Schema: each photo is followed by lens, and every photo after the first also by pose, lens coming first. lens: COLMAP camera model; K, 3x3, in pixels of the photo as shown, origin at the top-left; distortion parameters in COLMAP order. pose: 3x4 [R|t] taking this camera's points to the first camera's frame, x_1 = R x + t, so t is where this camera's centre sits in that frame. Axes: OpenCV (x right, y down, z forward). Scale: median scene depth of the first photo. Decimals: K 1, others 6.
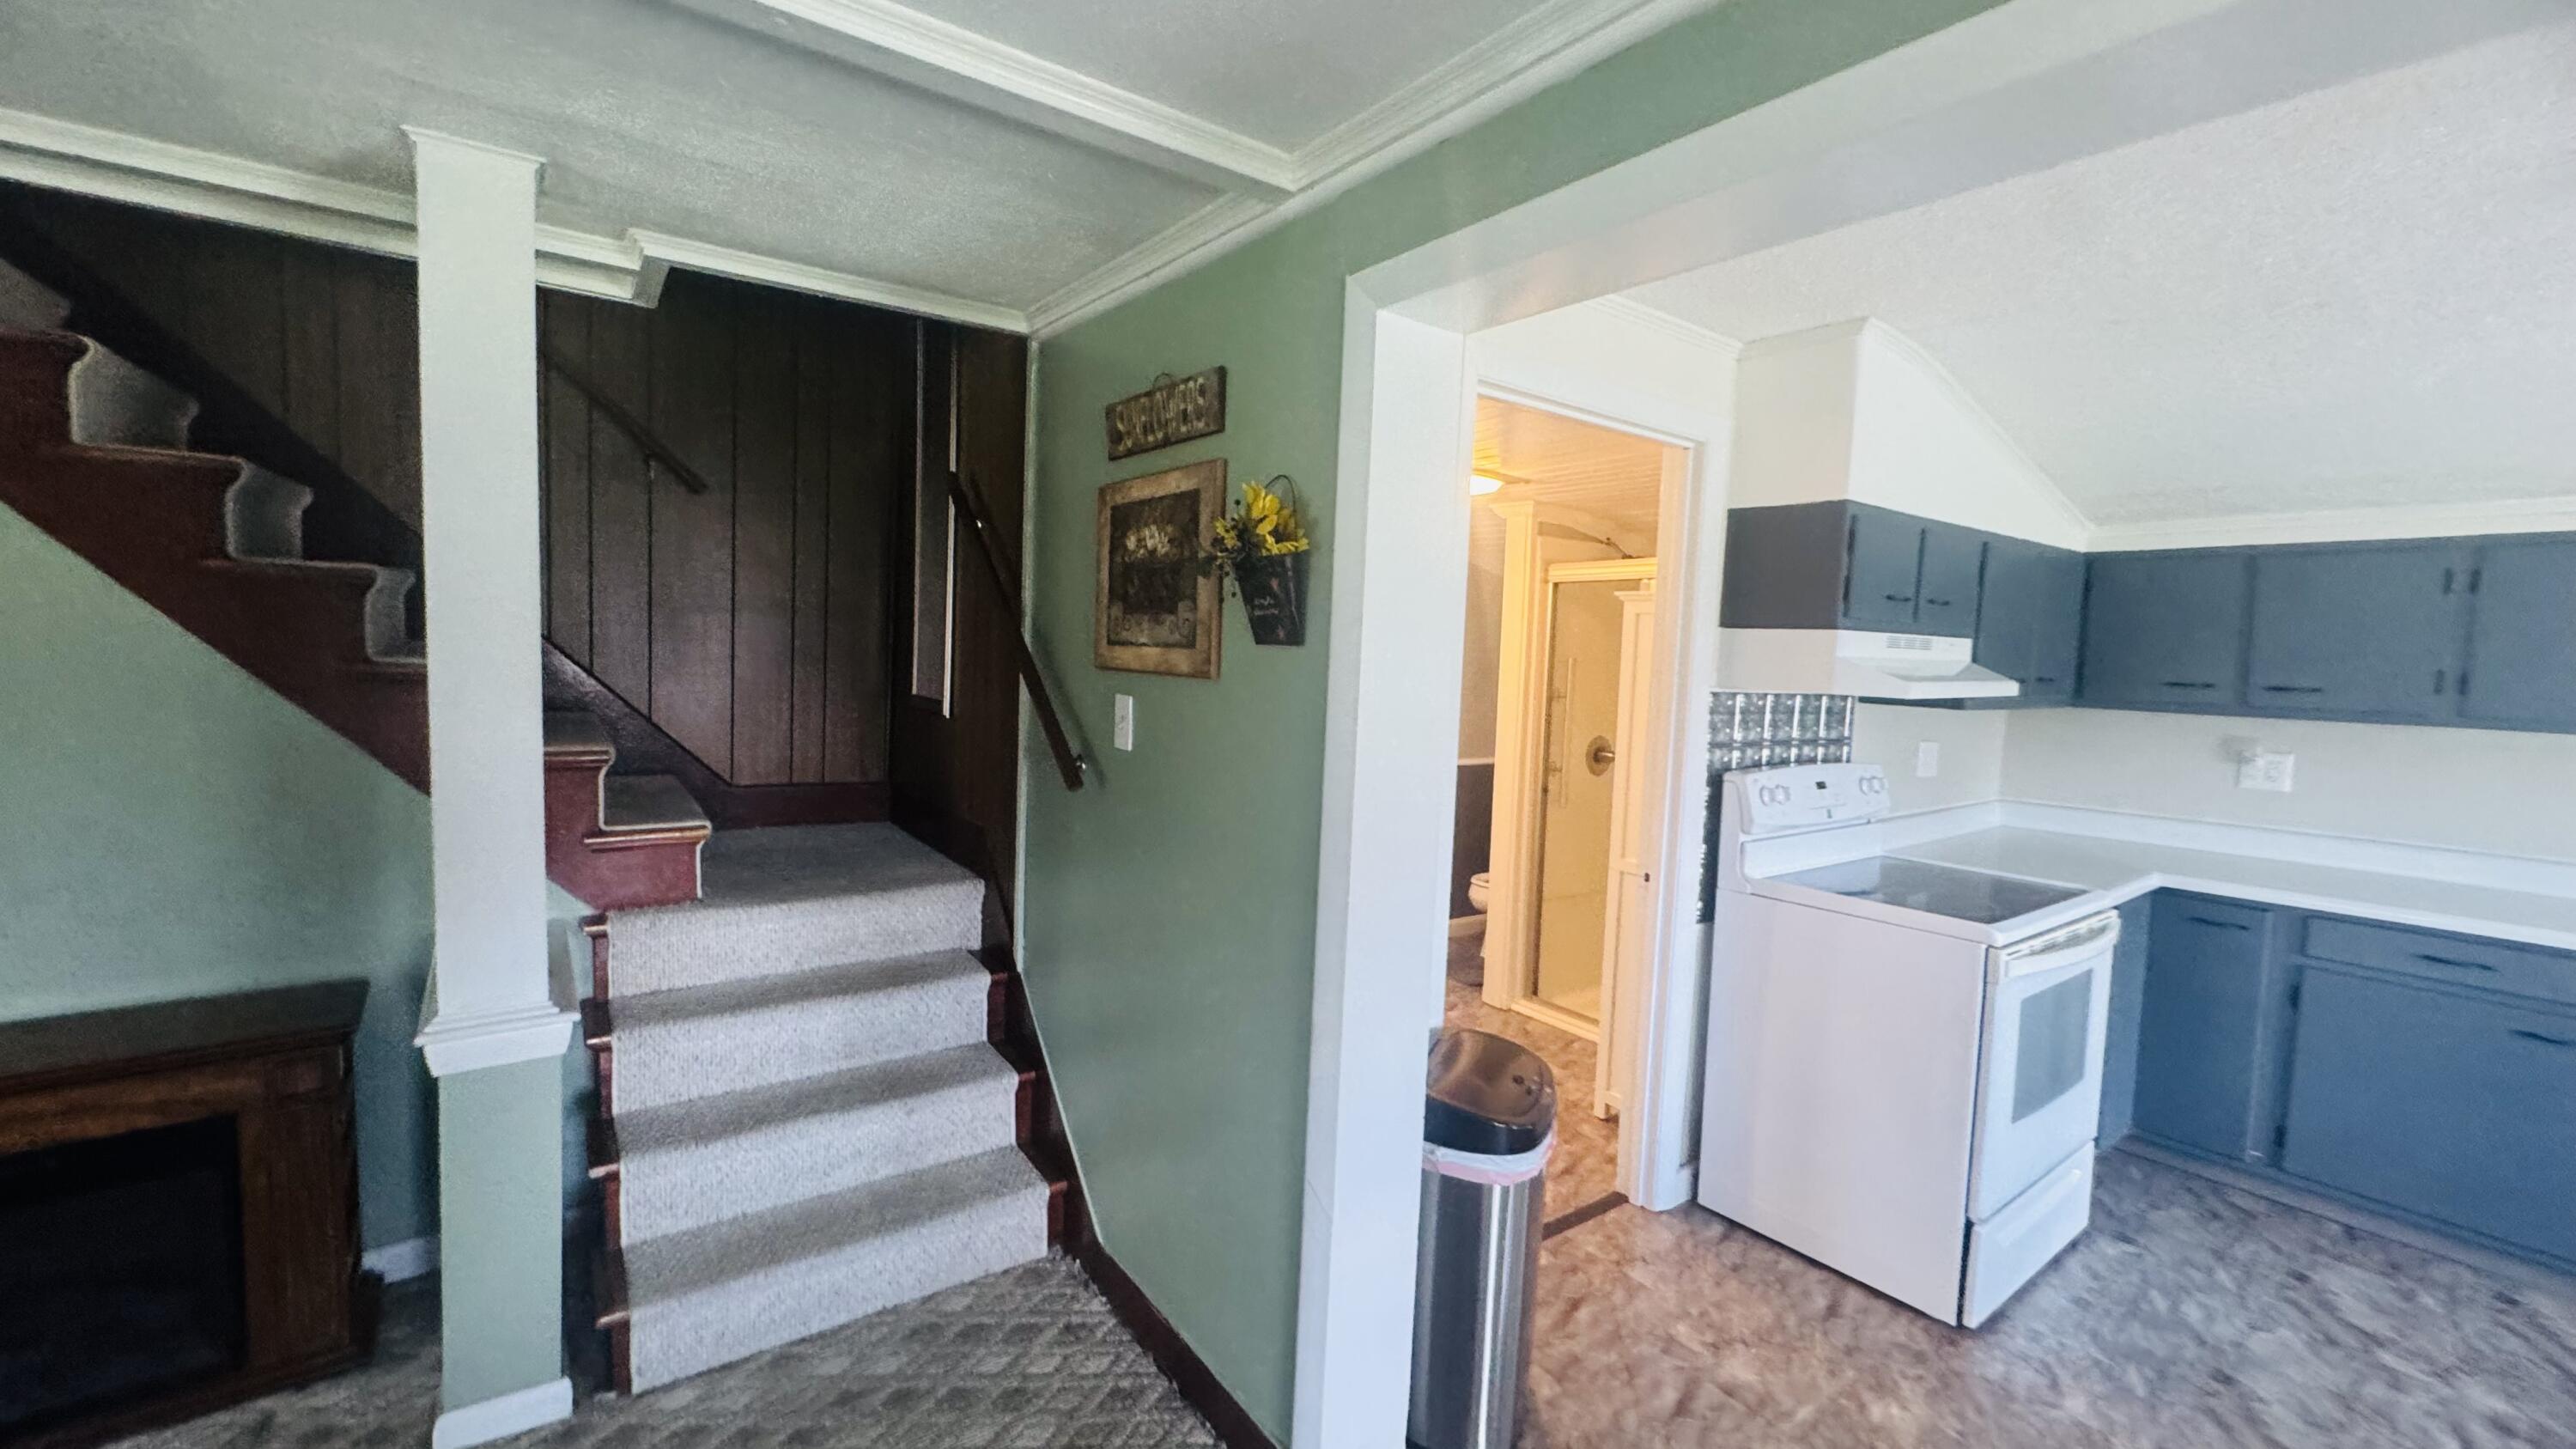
lens RADIAL K [[1031.3, 0, 1285.3], [0, 1031.3, 724.5], [0, 0, 1]] dist [-0.004208, -0.000194]
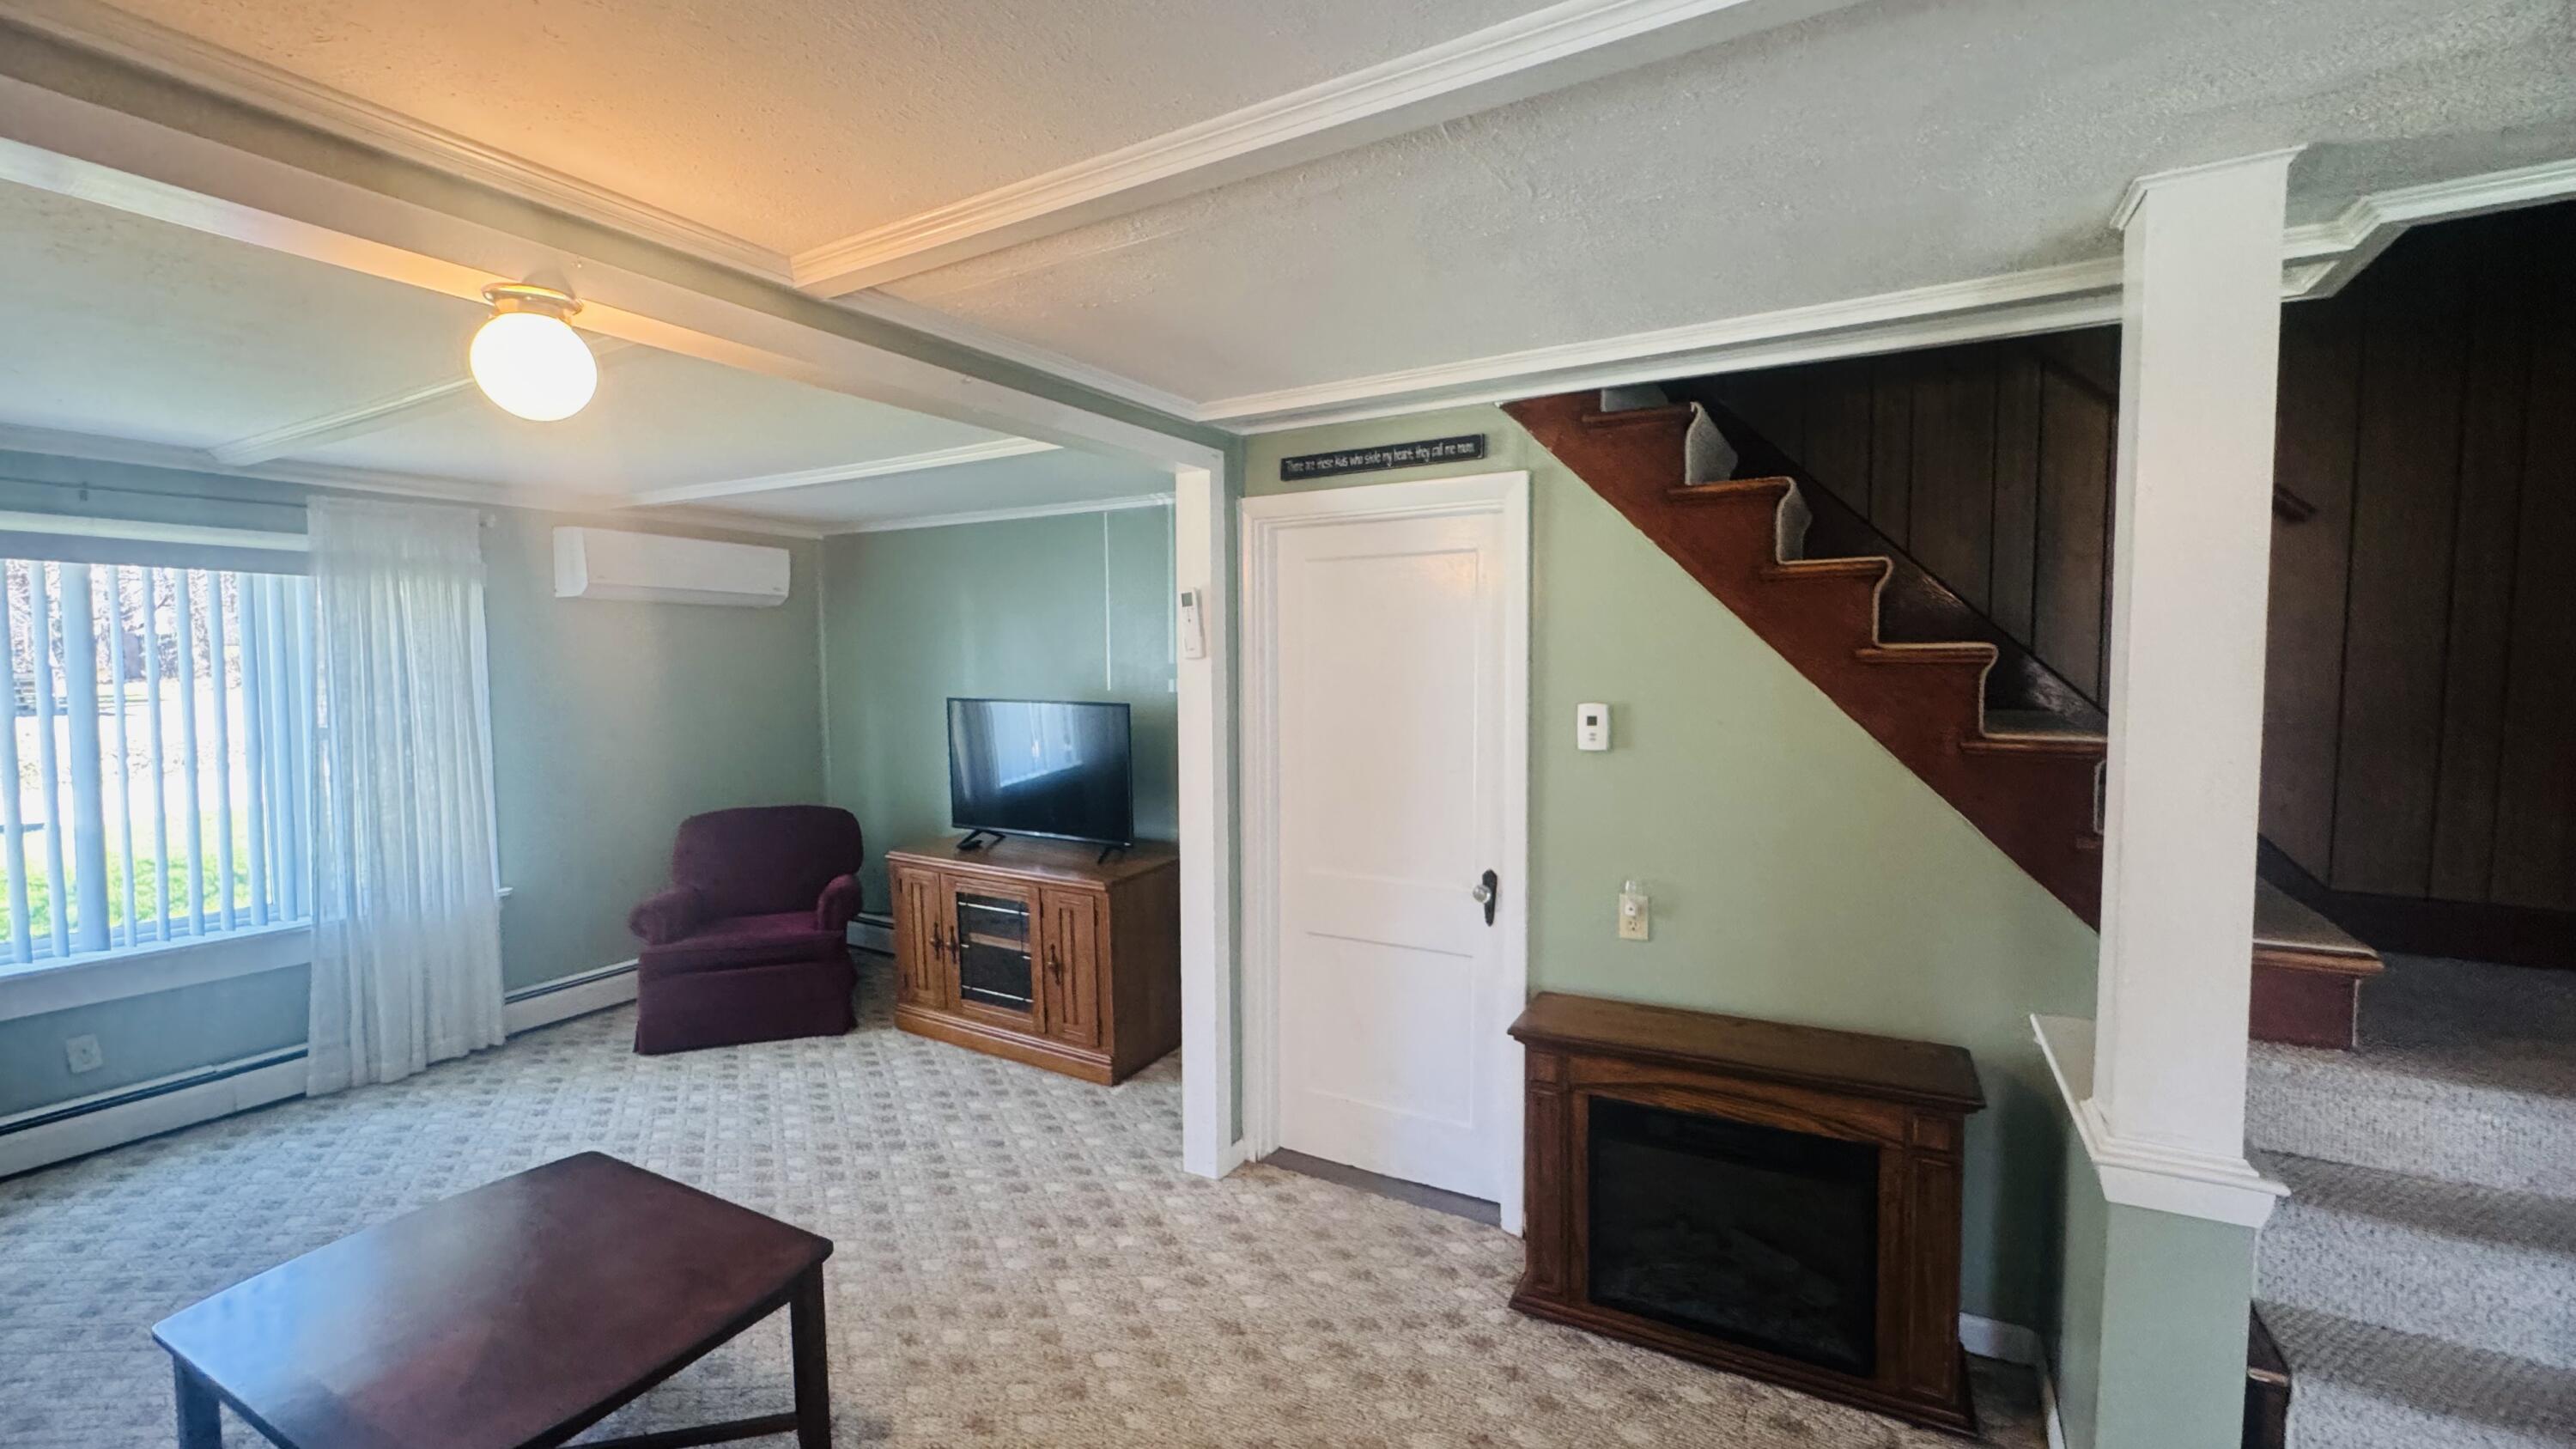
lens RADIAL K [[1031.3, 0, 1285.3], [0, 1031.3, 724.5], [0, 0, 1]] dist [-0.004208, -0.000194]
pose [[0.402737, 0.009347, -0.915268, -0.201094], [-0.049748, 0.998693, -0.011691, -0.023241], [0.913963, 0.050241, 0.402676, -0.042374]]
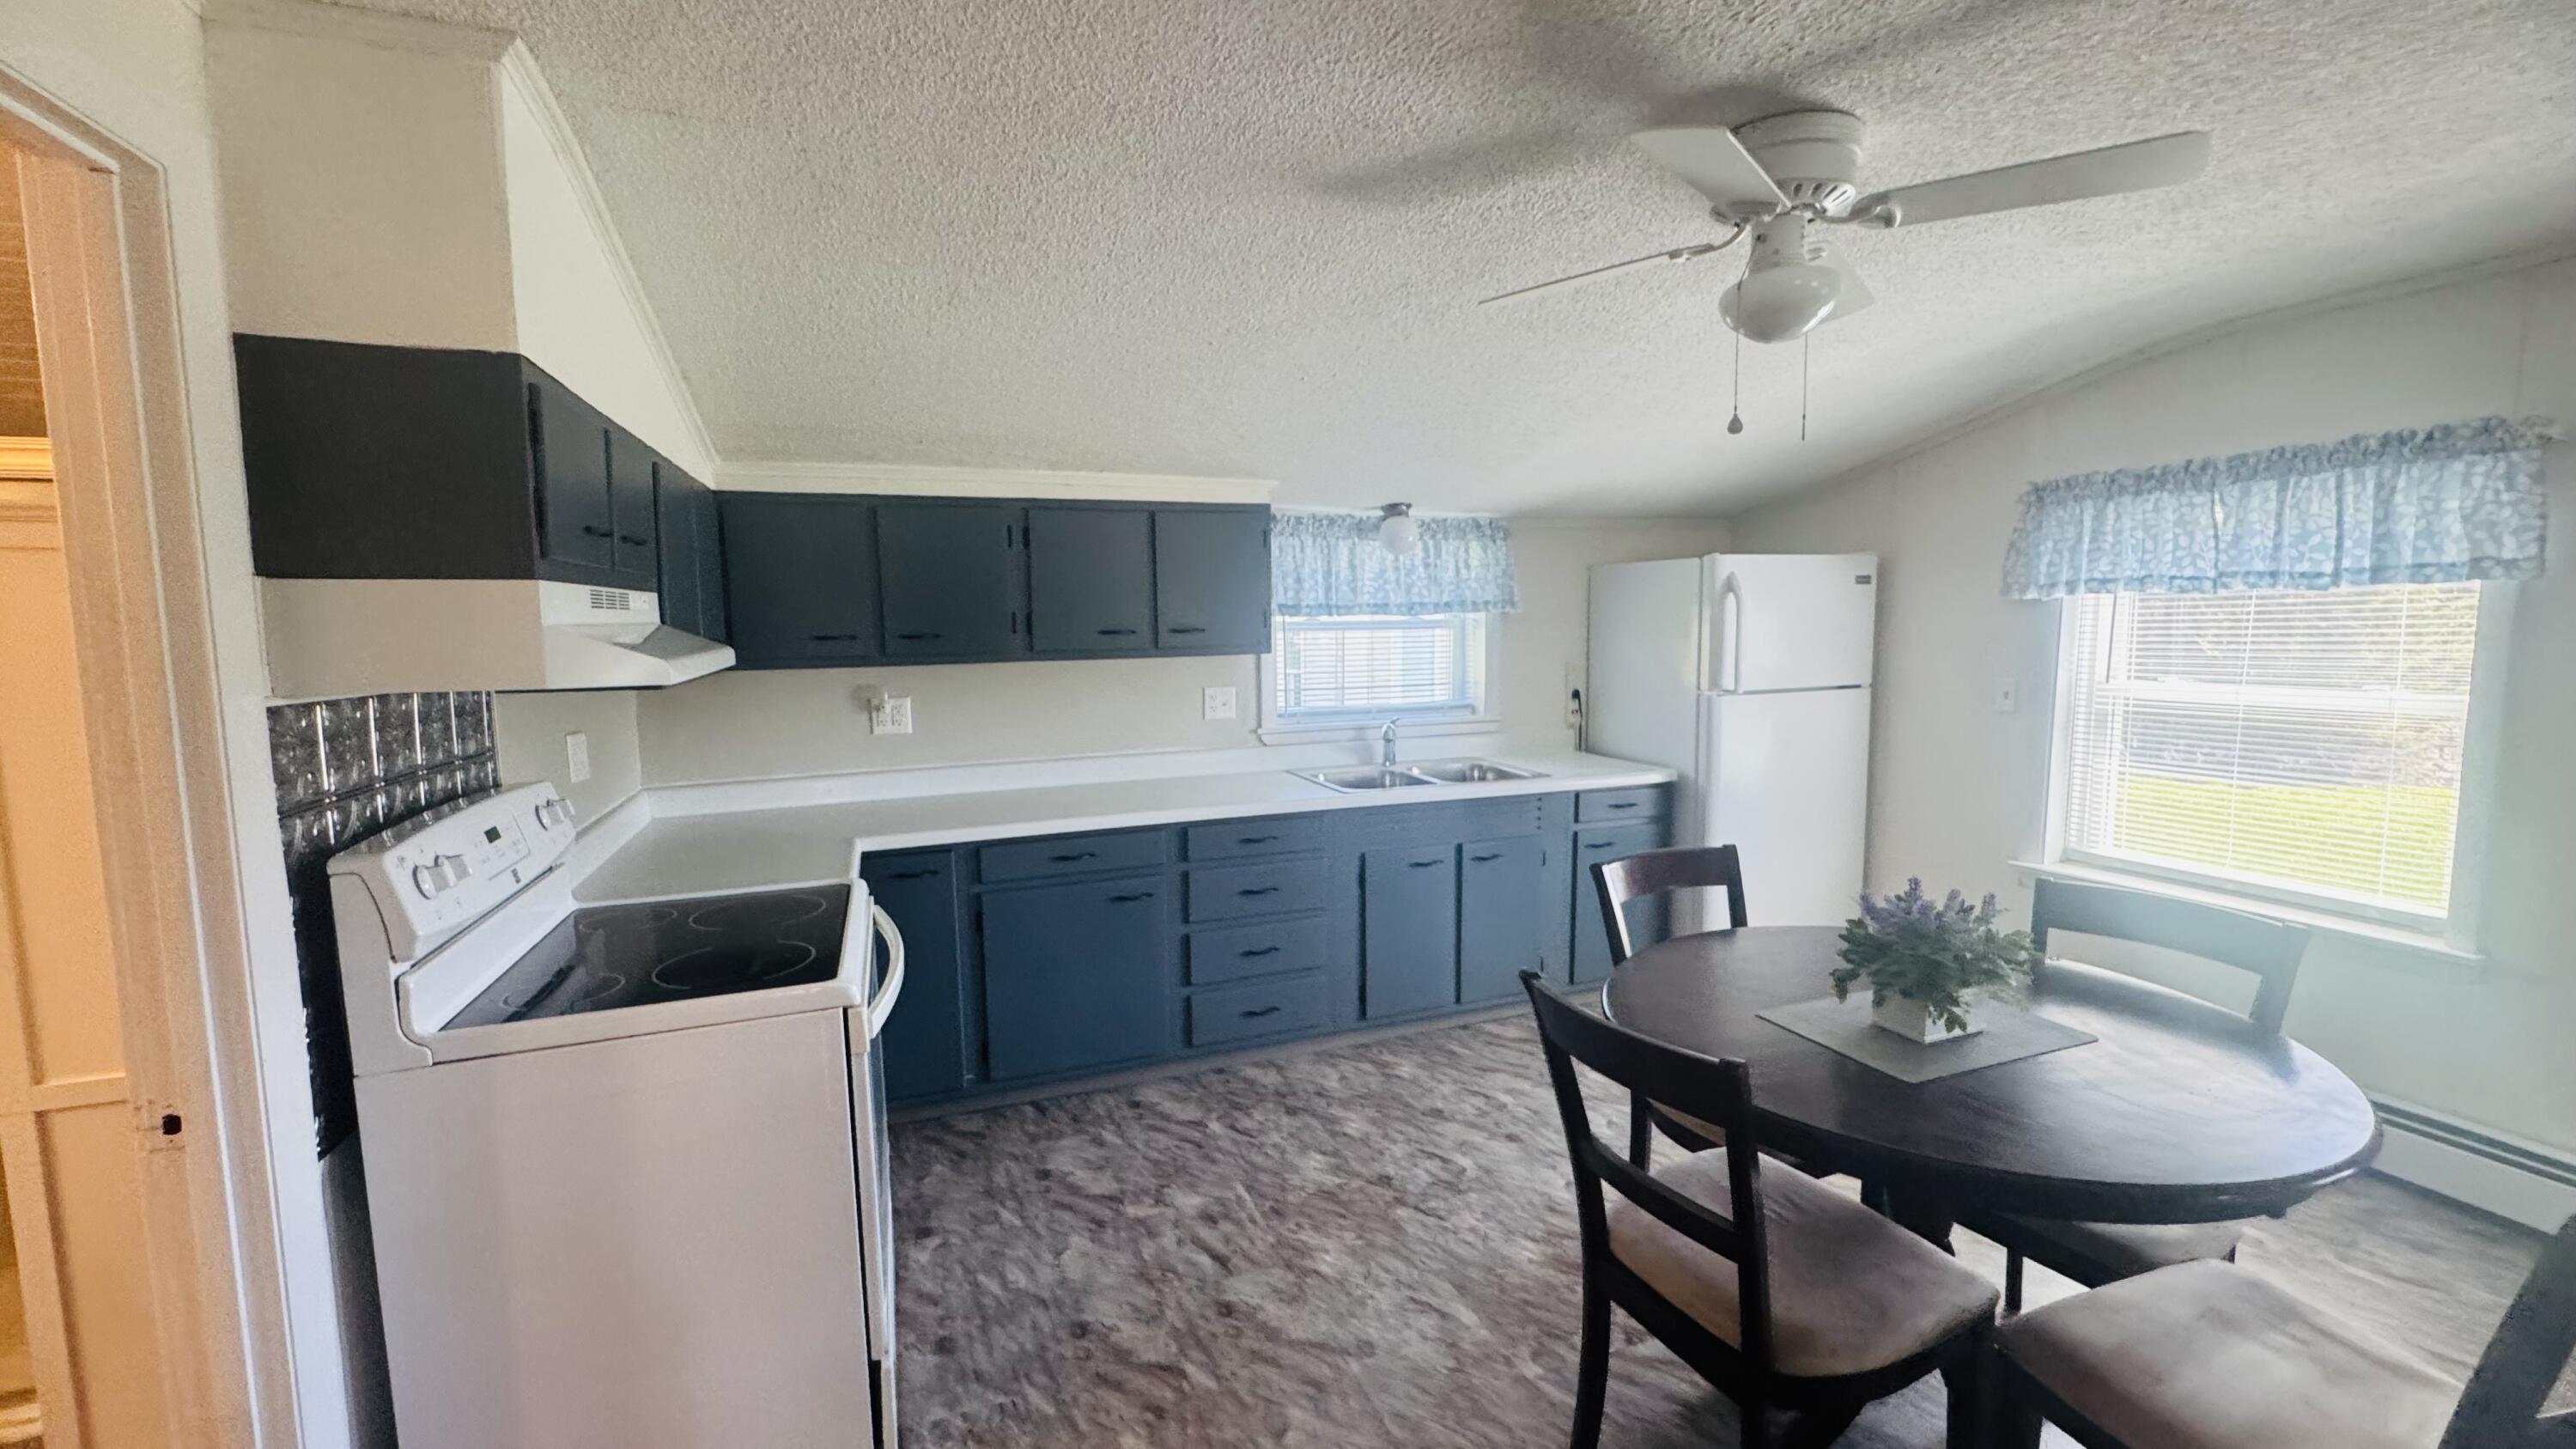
lens RADIAL K [[1031.3, 0, 1285.3], [0, 1031.3, 724.5], [0, 0, 1]] dist [-0.004208, -0.000194]
pose [[0.268472, -0.136485, 0.953569, 0.075652], [0.096271, 0.988757, 0.114417, -0.033825], [-0.958465, 0.061083, 0.278593, 0.402521]]
